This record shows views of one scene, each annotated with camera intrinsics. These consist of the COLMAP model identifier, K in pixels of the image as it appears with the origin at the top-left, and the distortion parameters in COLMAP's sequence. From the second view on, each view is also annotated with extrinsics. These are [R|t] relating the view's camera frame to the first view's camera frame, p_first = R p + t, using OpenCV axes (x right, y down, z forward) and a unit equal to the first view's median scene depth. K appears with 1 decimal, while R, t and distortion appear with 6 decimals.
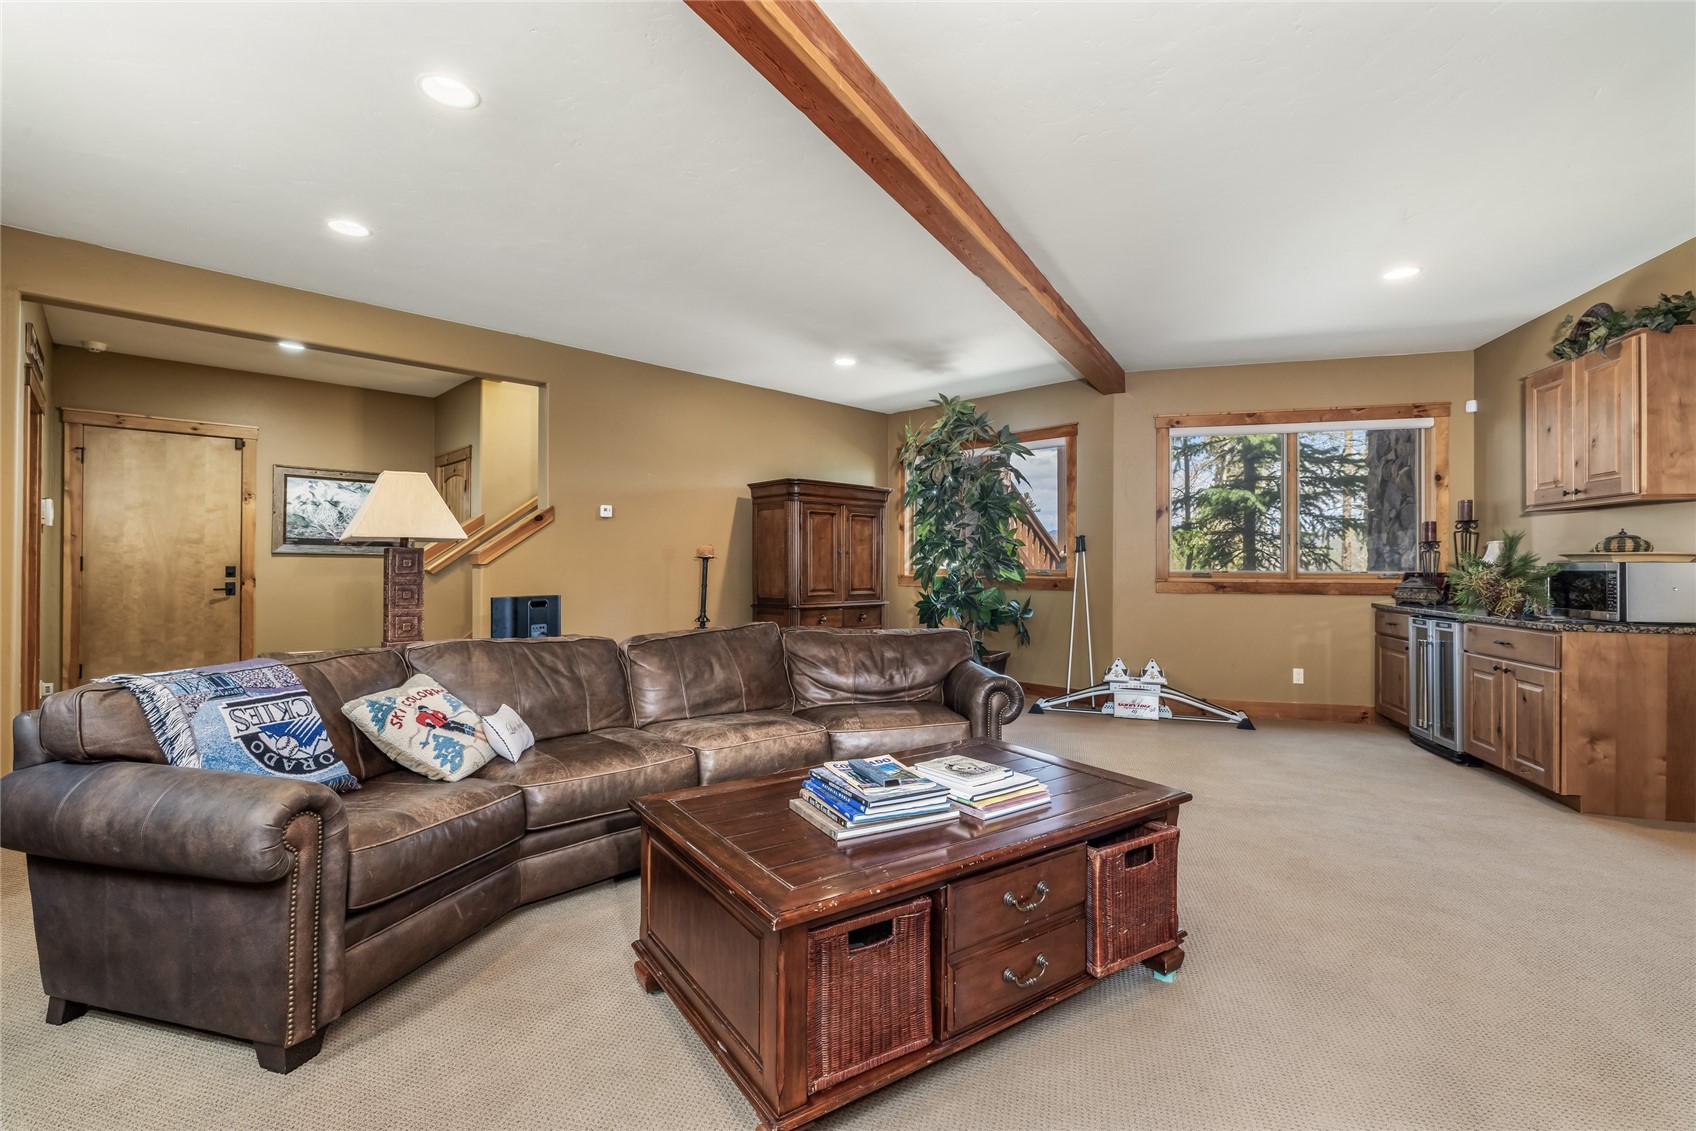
lens RADIAL K [[746.3, 0, 848.0], [0, 746.3, 565.5], [0, 0, 1]] dist [-0.000454, -0.000047]
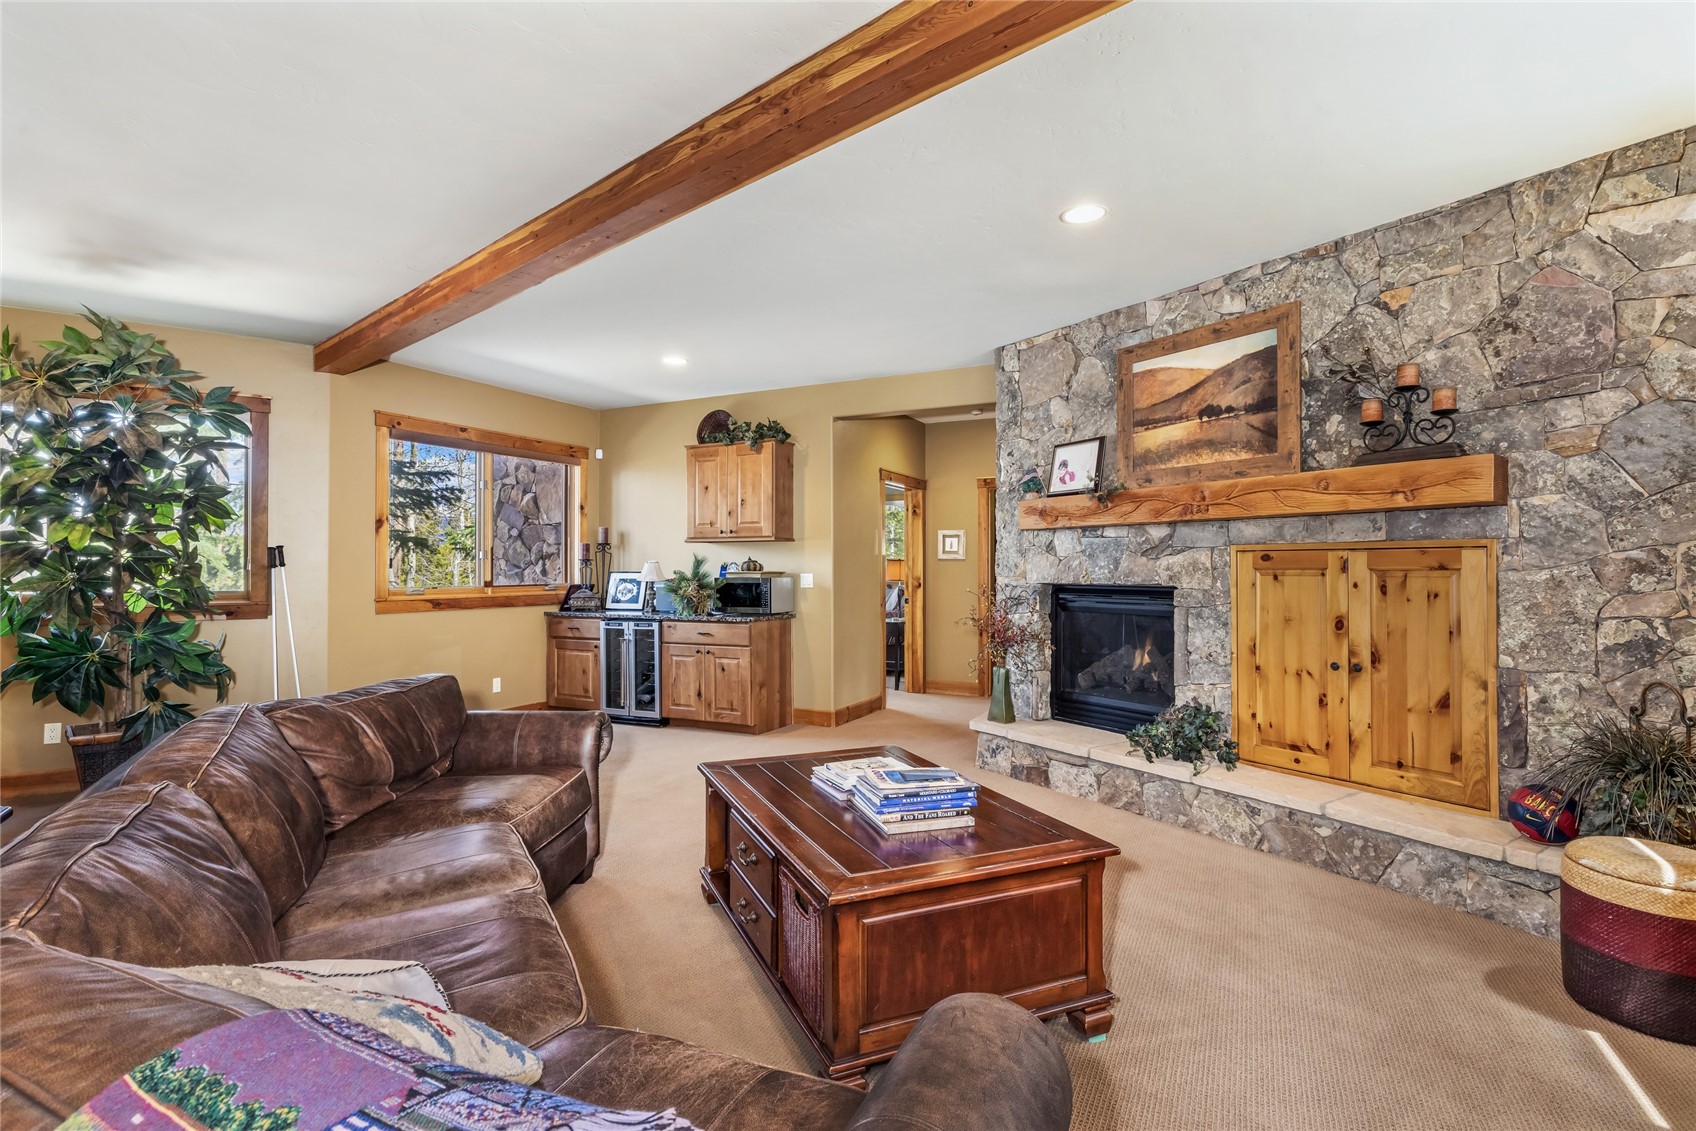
lens RADIAL K [[818.5, 0, 848.0], [0, 818.5, 565.5], [0, 0, 1]] dist [-0.002067, -0.000370]
pose [[0.204236, 0.002268, 0.978919, -0.433229], [0.003574, 0.999989, -0.003062, -0.015017], [-0.978915, 0.004124, 0.204225, 0.279278]]
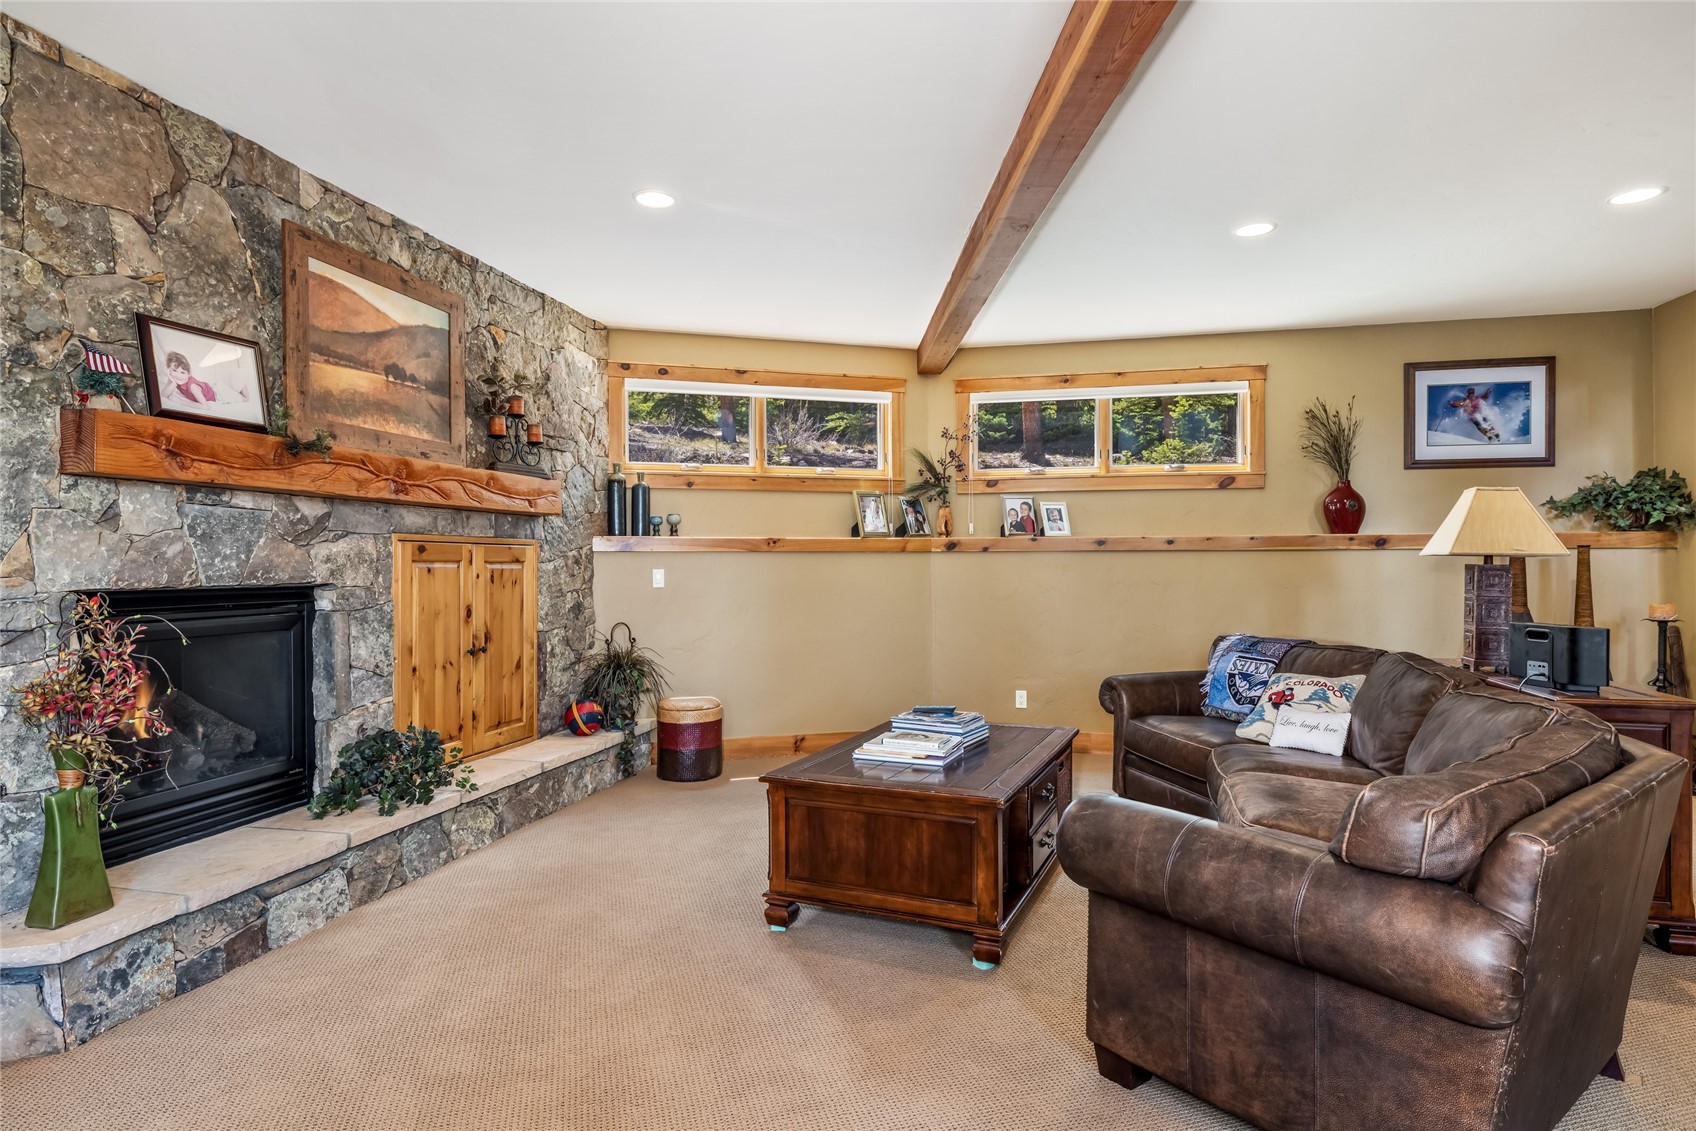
lens RADIAL K [[906.0, 0, 848.0], [0, 906.0, 565.5], [0, 0, 1]] dist [-0.002659, -0.000604]
pose [[-0.853141, 0.003020, -0.521671, 0.416949], [0.001754, 0.999994, 0.002920, -0.010851], [0.521677, 0.001576, -0.853142, 0.866032]]
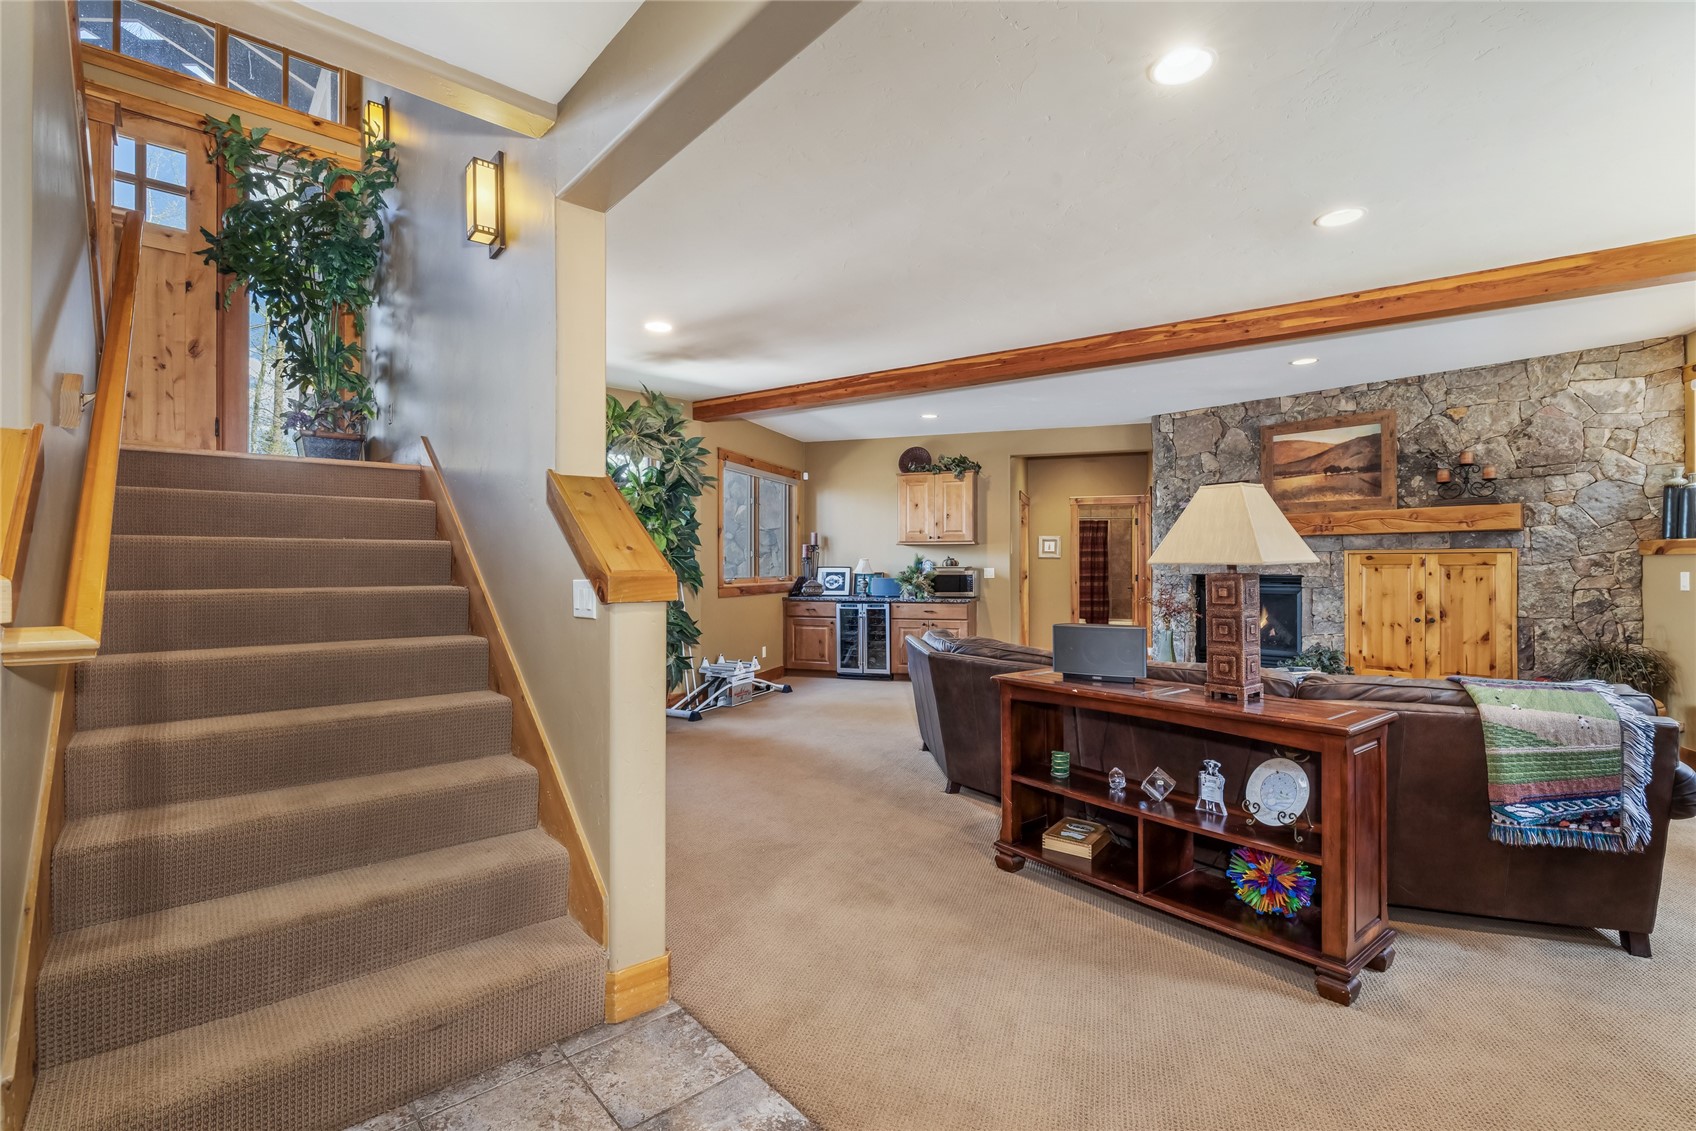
lens RADIAL K [[770.4, 0, 848.0], [0, 770.4, 565.5], [0, 0, 1]] dist [-0.000962, -0.000264]
pose [[0.064586, -0.002590, 0.997909, -0.838753], [0.003494, 0.999991, 0.002369, -0.016673], [-0.997906, 0.003334, 0.064594, 0.756623]]
